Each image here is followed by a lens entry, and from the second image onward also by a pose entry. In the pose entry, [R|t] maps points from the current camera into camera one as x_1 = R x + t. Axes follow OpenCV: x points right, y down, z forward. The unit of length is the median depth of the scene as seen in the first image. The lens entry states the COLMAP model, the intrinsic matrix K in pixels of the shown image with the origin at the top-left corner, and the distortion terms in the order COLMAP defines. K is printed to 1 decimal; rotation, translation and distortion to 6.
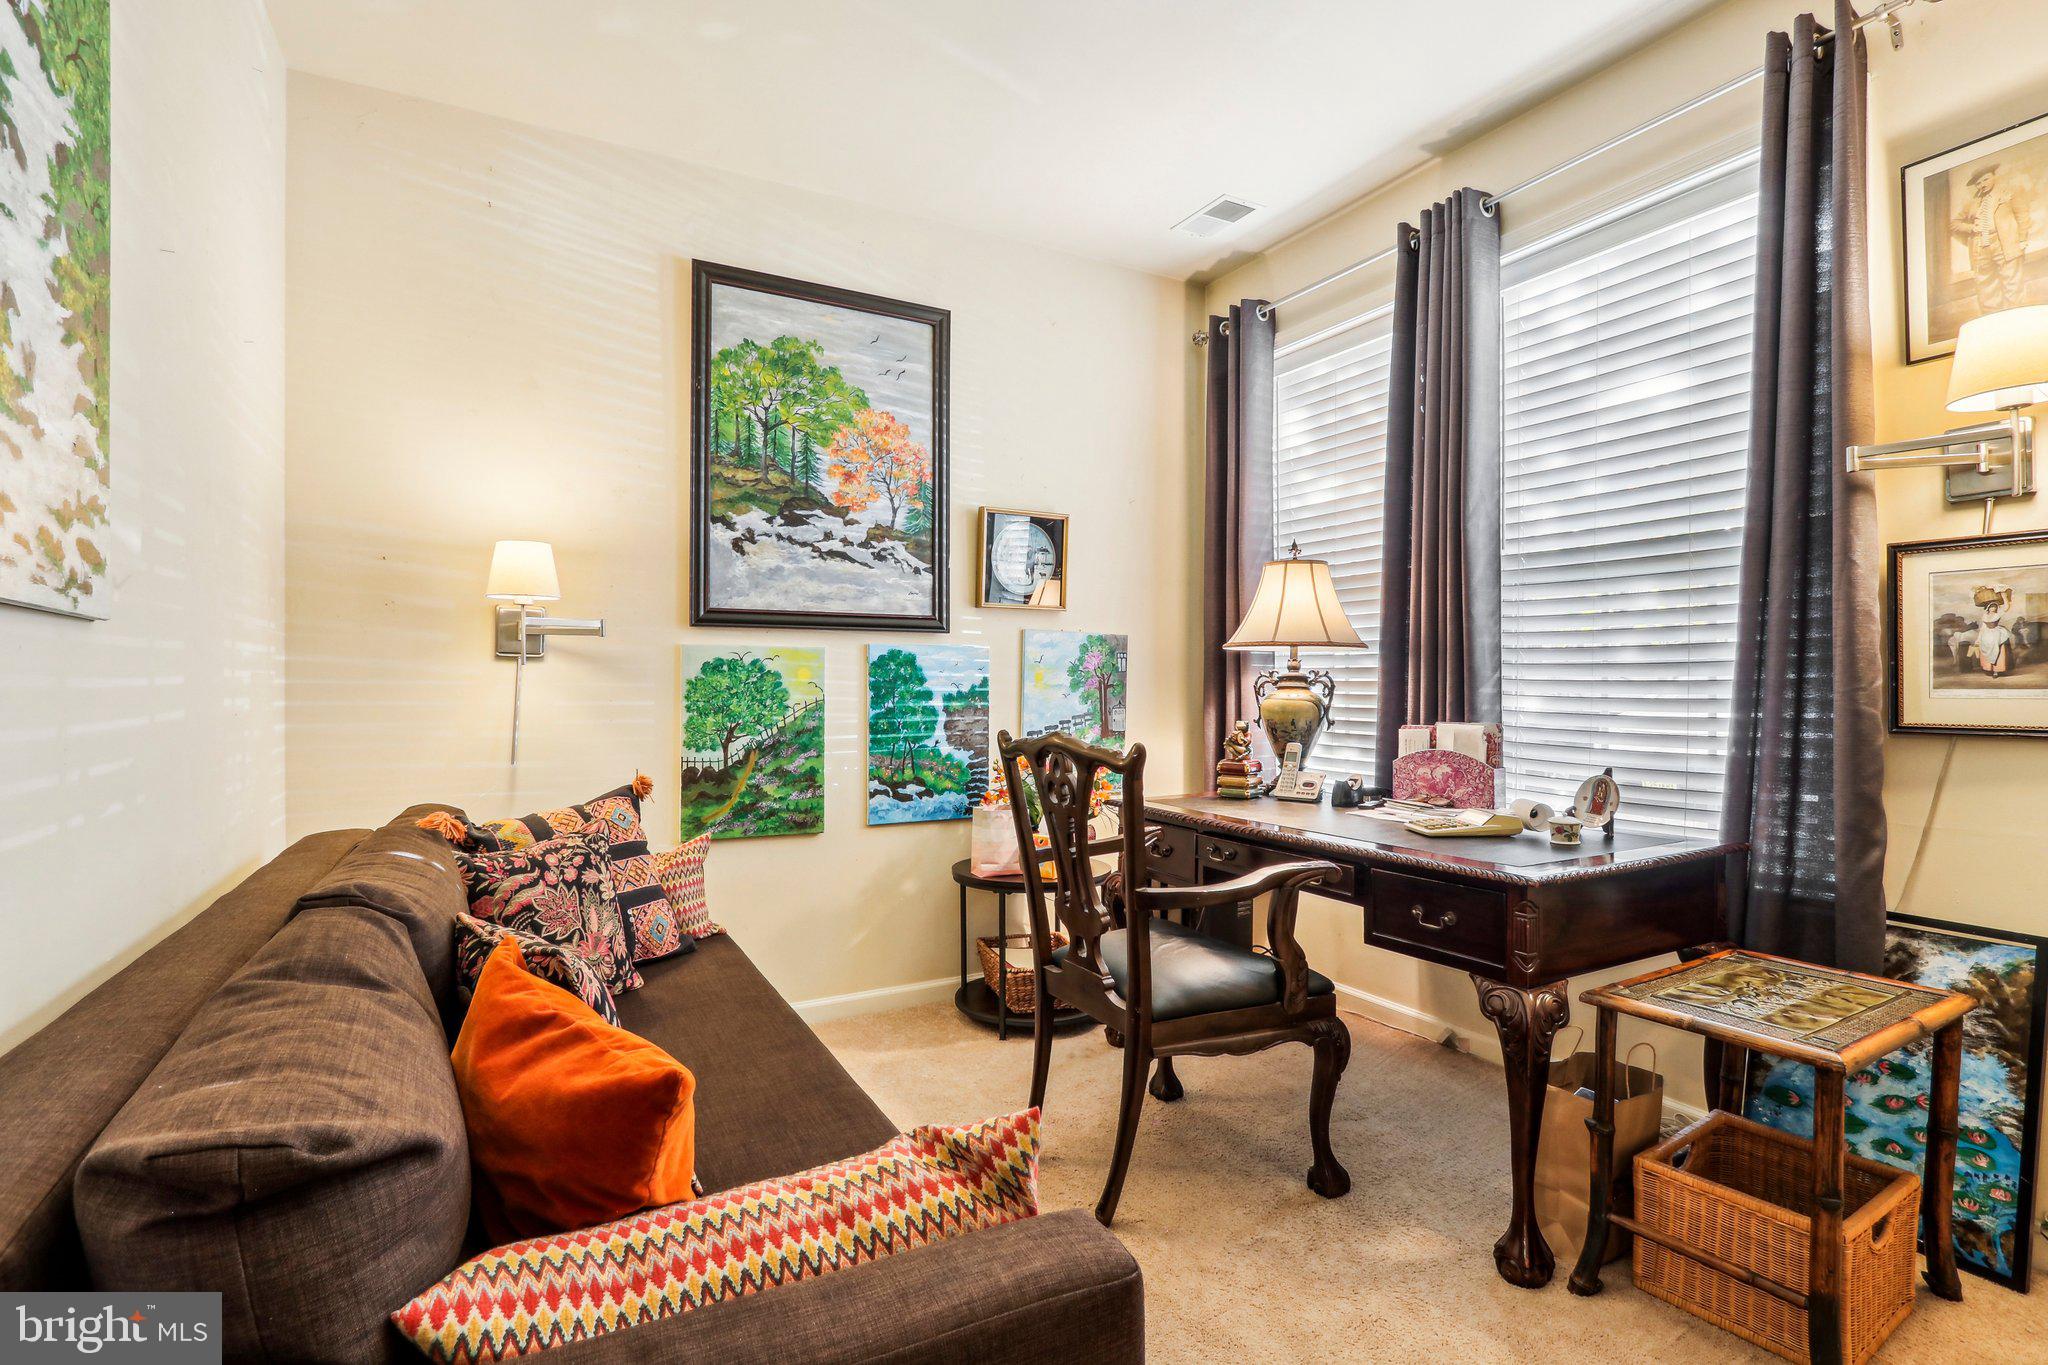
lens RADIAL K [[979.2, 0, 1023.3], [0, 979.2, 666.4], [0, 0, 1]] dist [-0.015204, 0.002570]
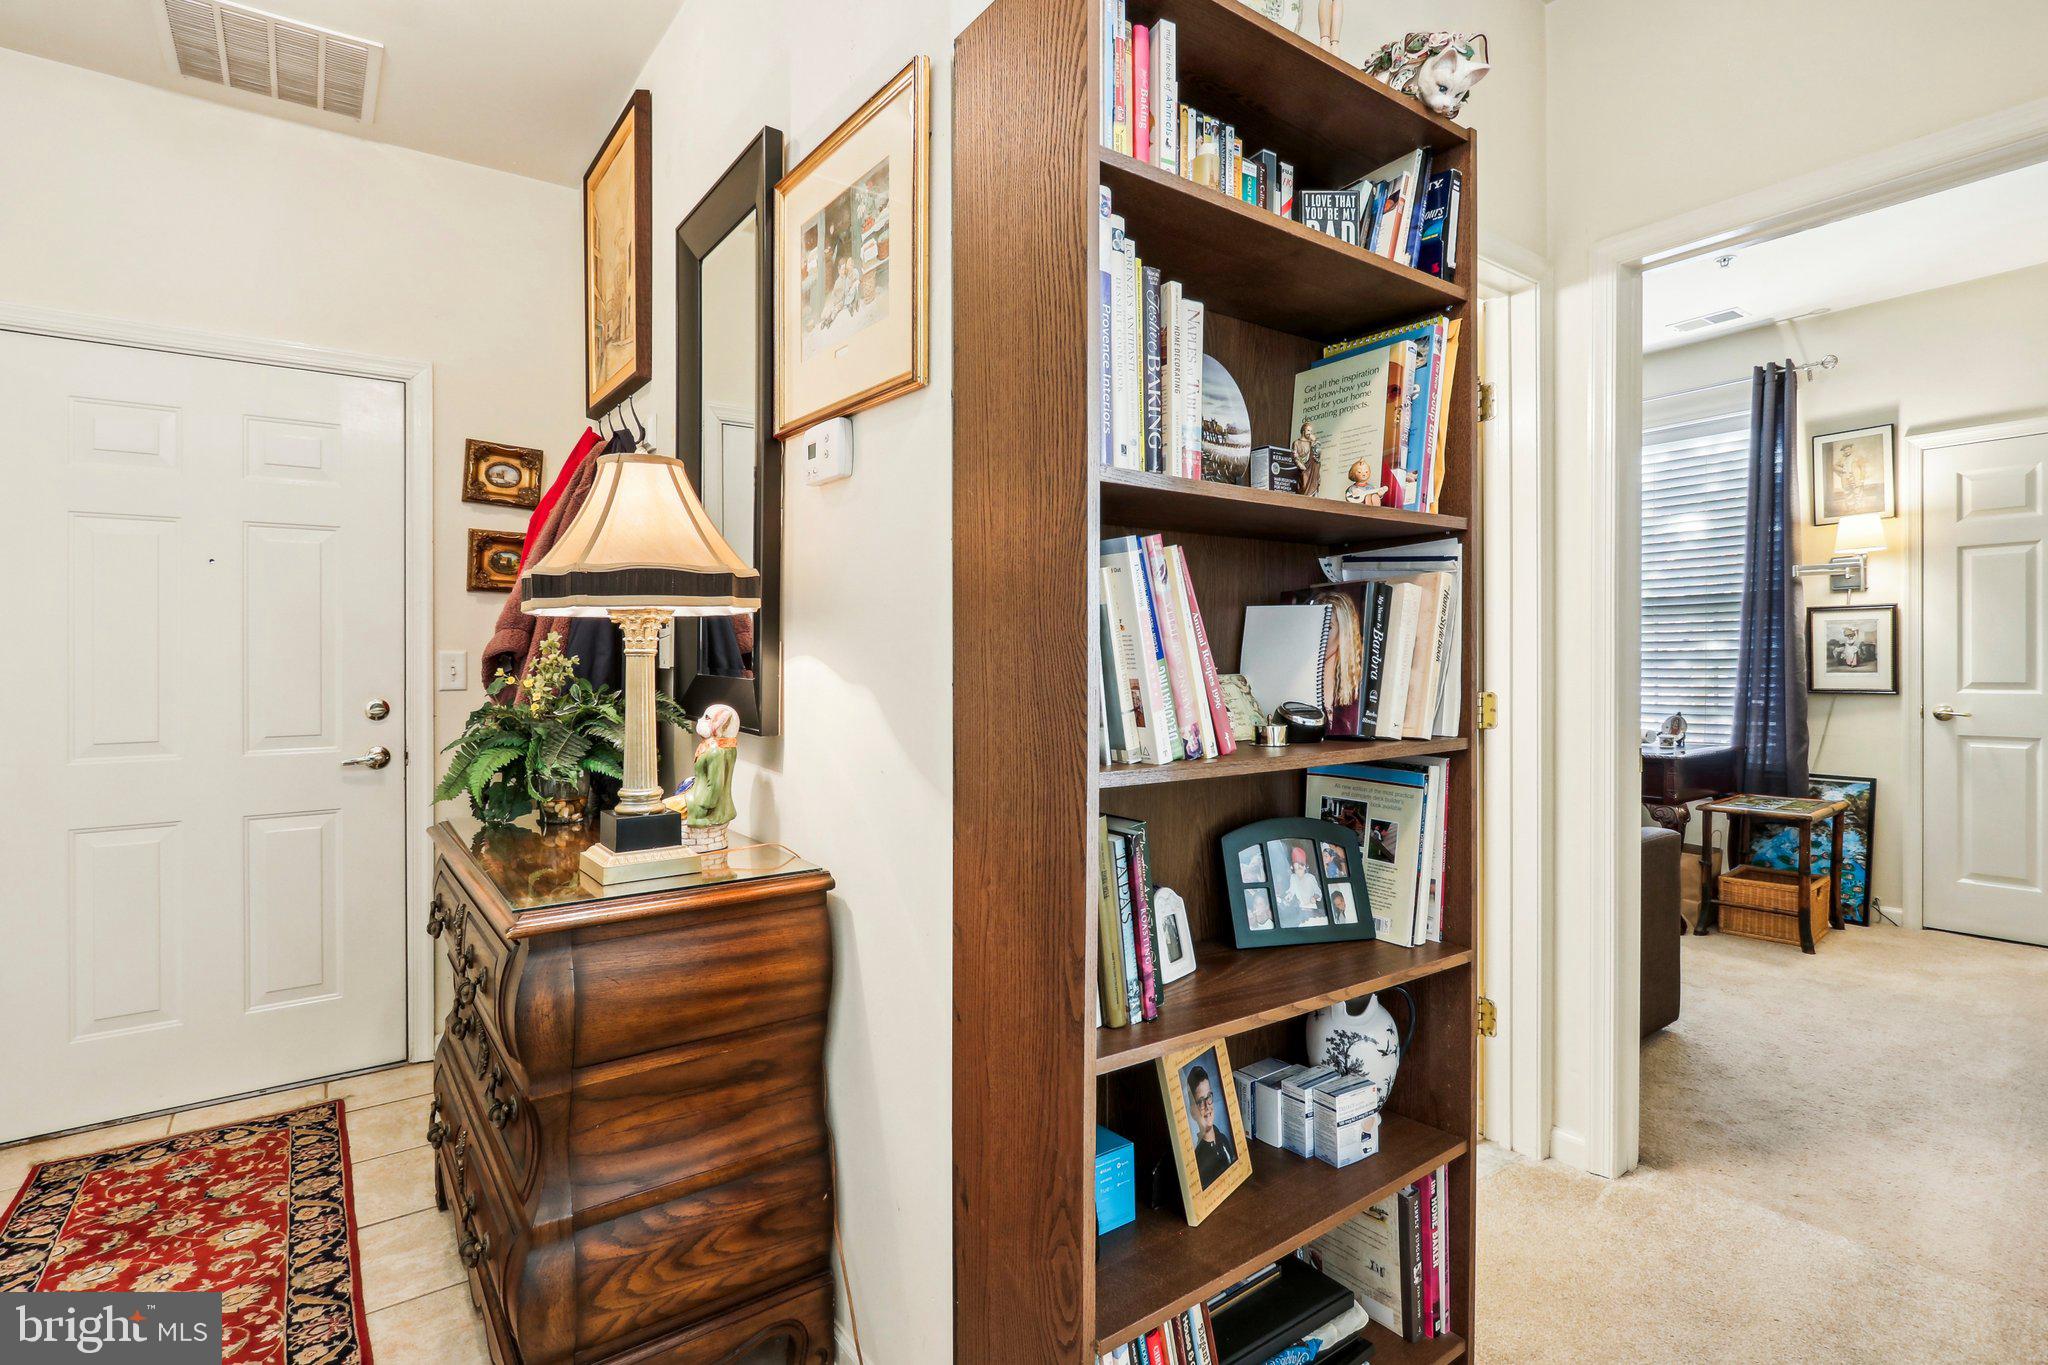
lens RADIAL K [[979.2, 0, 1054.5], [0, 979.2, 643.7], [0, 0, 1]] dist [-0.015204, 0.002570]
pose [[0.990753, -0.001443, 0.135667, -1.136328], [0.002065, 0.999988, -0.004442, -0.037934], [-0.135659, 0.004681, 0.990744, -0.984054]]
